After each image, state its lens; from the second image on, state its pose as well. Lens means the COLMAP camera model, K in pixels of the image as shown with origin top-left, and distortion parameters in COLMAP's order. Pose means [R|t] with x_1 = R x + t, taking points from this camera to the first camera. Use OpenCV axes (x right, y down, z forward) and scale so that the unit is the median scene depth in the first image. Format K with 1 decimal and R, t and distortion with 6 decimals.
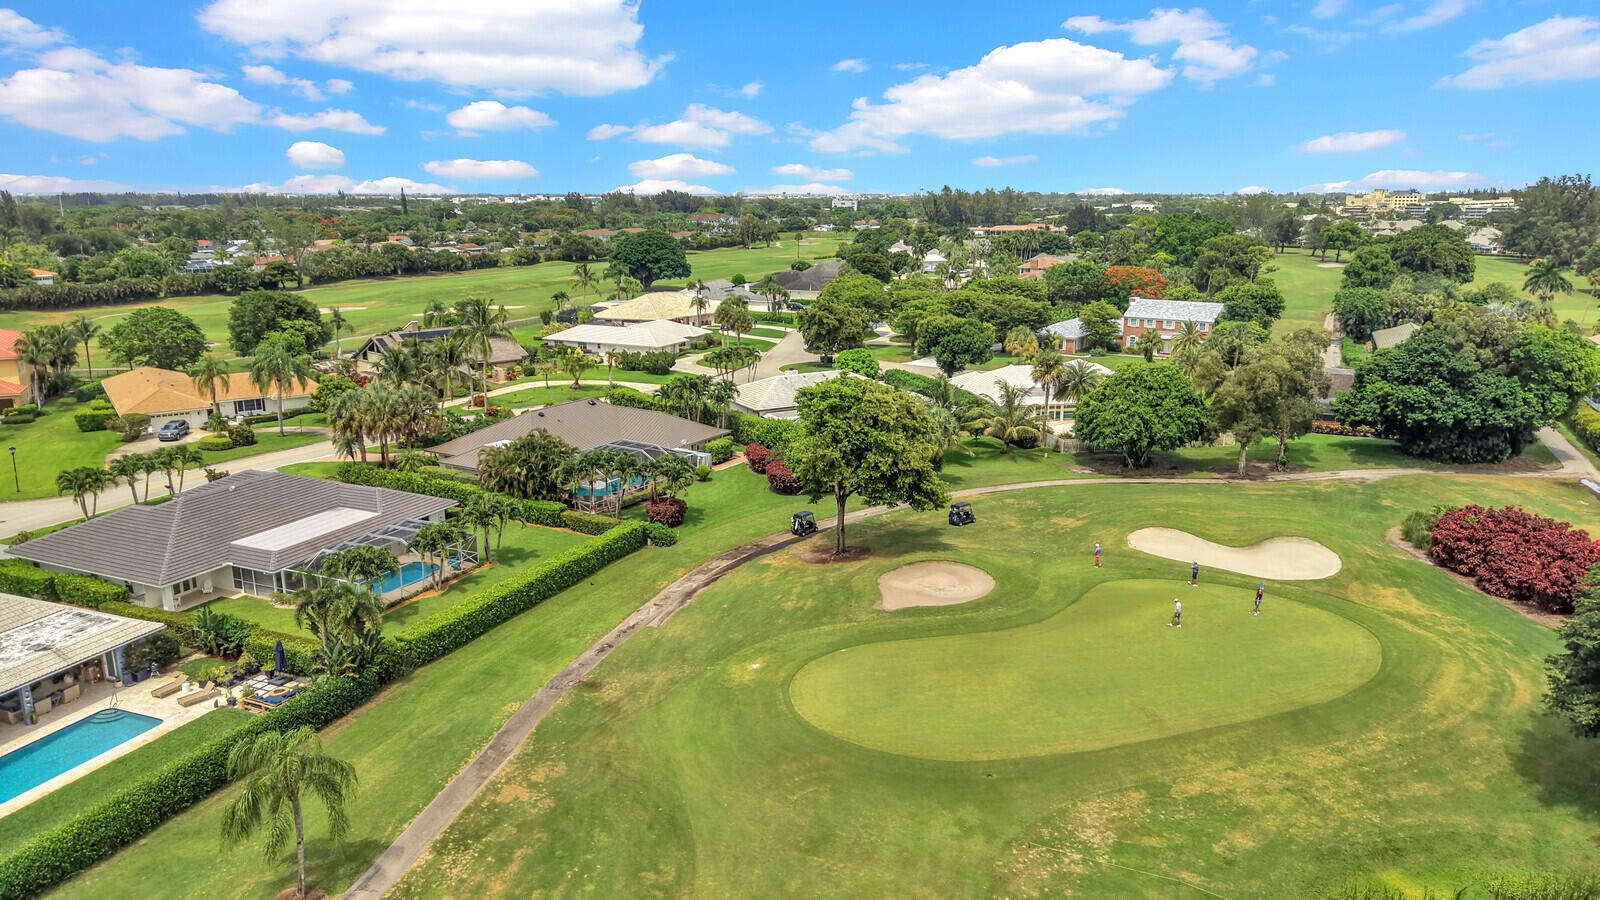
lens RADIAL K [[1074.9, 0, 800.0], [0, 1074.9, 450.0], [0, 0, 1]] dist [0.001710, 0.003140]
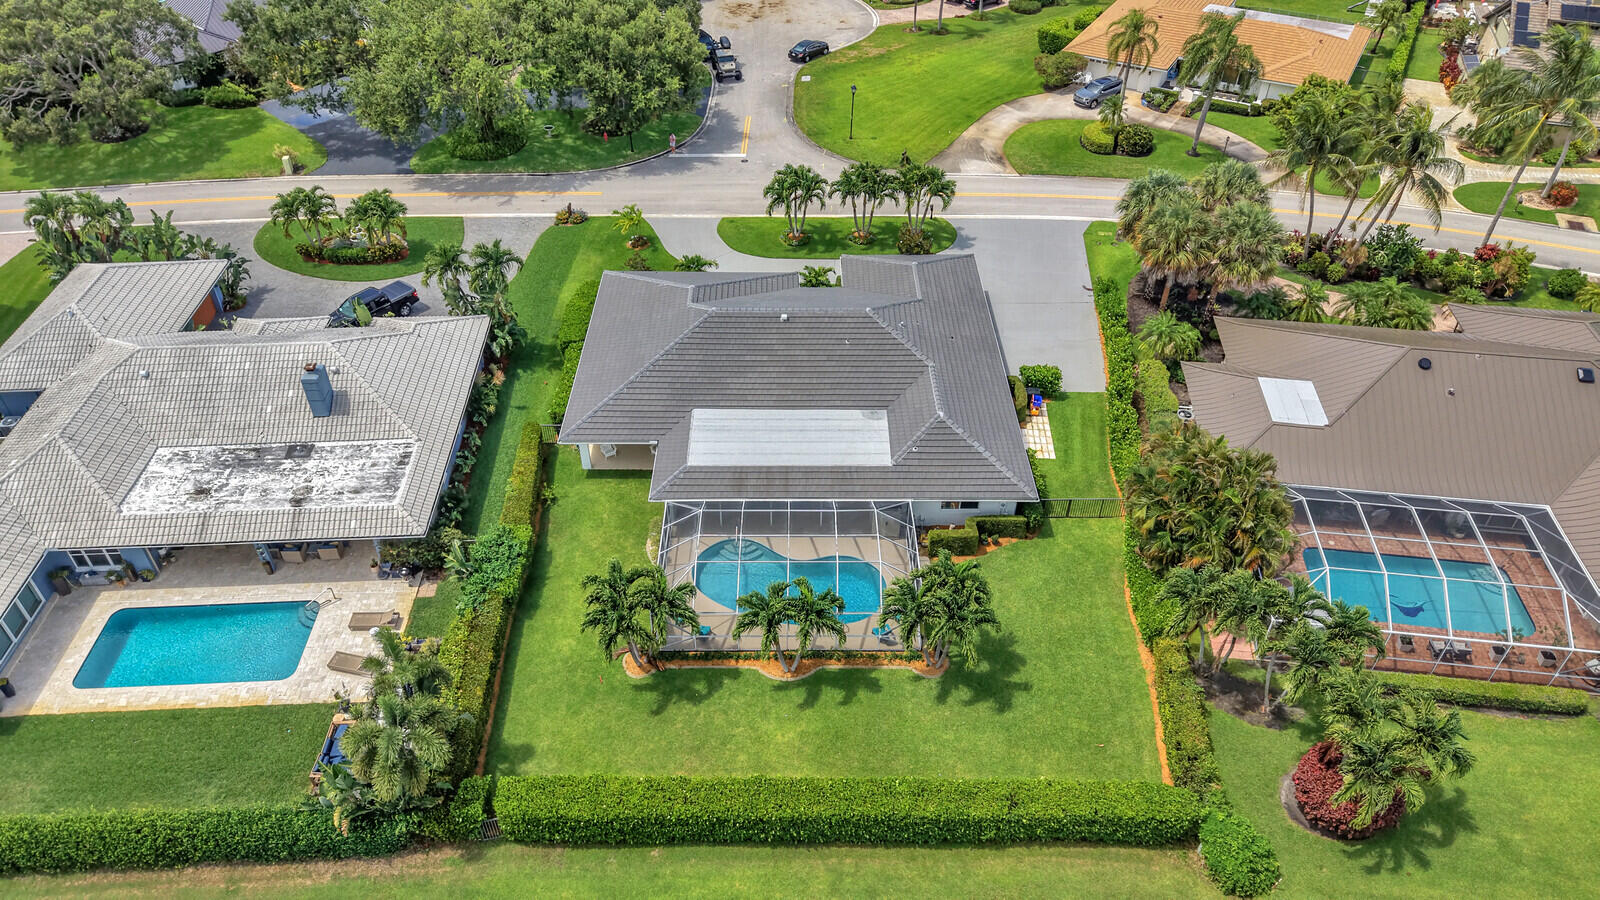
lens RADIAL K [[1077.5, 0, 800.0], [0, 1077.5, 450.0], [0, 0, 1]] dist [0.049188, -0.000407]
pose [[0.410101, 0.576331, -0.706866, 0.015187], [-0.214043, 0.814211, 0.539672, -0.245164], [0.886568, -0.070020, 0.457268, 0.620118]]
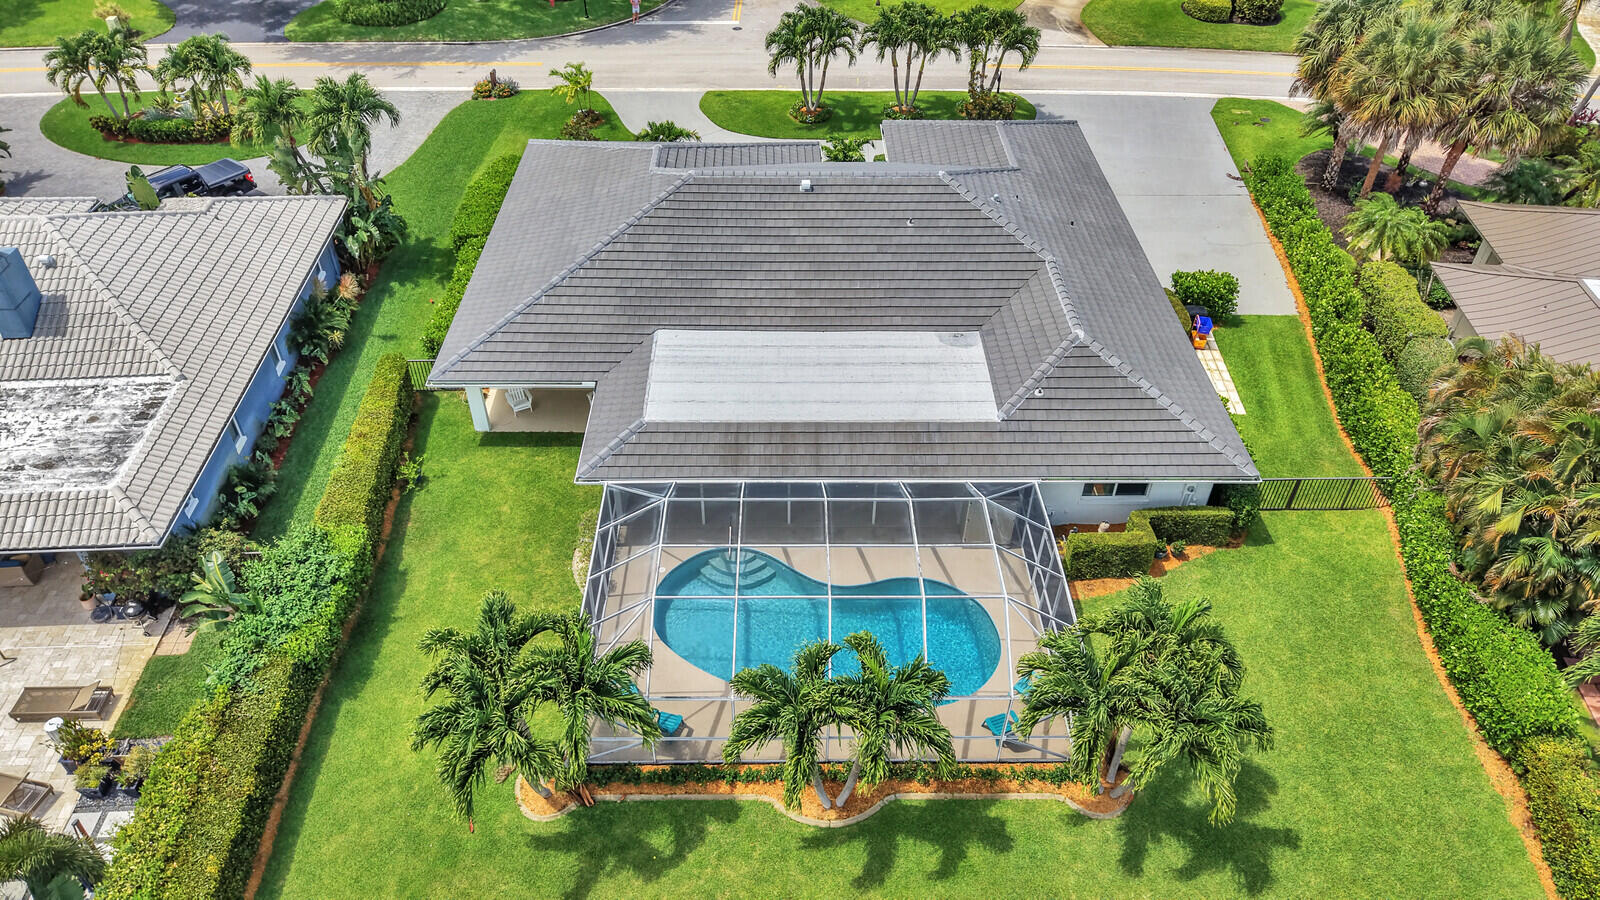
lens RADIAL K [[1074.9, 0, 800.0], [0, 1074.9, 450.0], [0, 0, 1]] dist [0.001710, 0.003140]
pose [[0.418772, 0.583232, -0.696039, -0.153825], [-0.219641, 0.808781, 0.545556, -0.100707], [0.881129, -0.075585, 0.466797, 0.715325]]
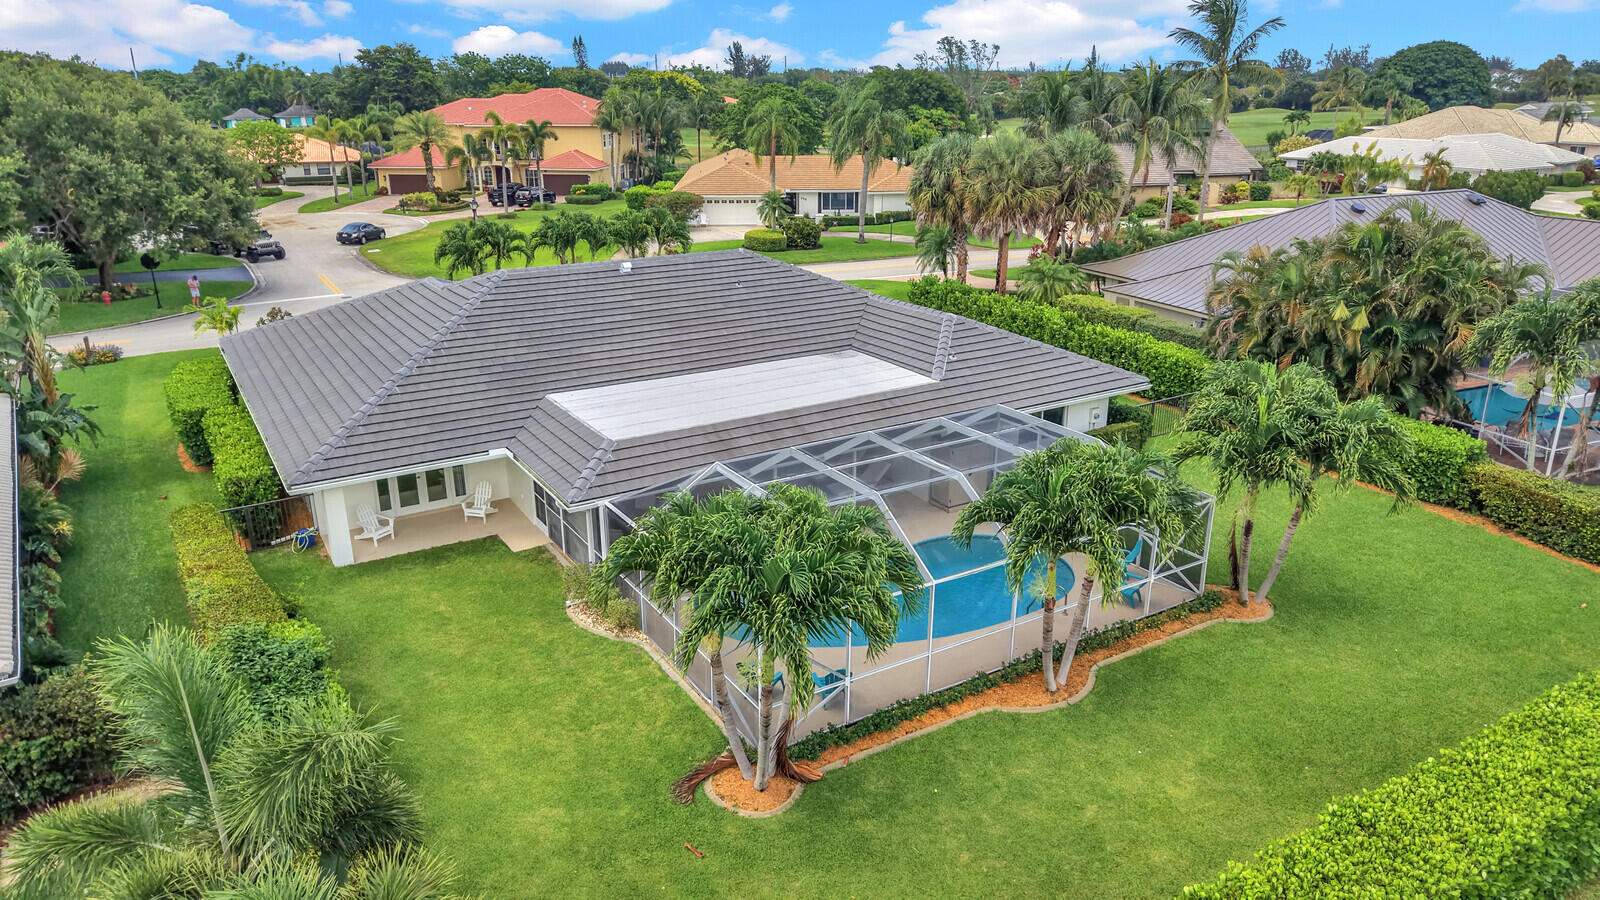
lens RADIAL K [[1052.8, 0, 806.6], [0, 1052.8, 481.9], [0, 0, 1]] dist [0.025525, -0.046152]
pose [[0.830110, 0.196157, -0.521957, -0.217062], [-0.127168, 0.978010, 0.165302, 0.036513], [0.542904, -0.070843, 0.836801, 0.625126]]
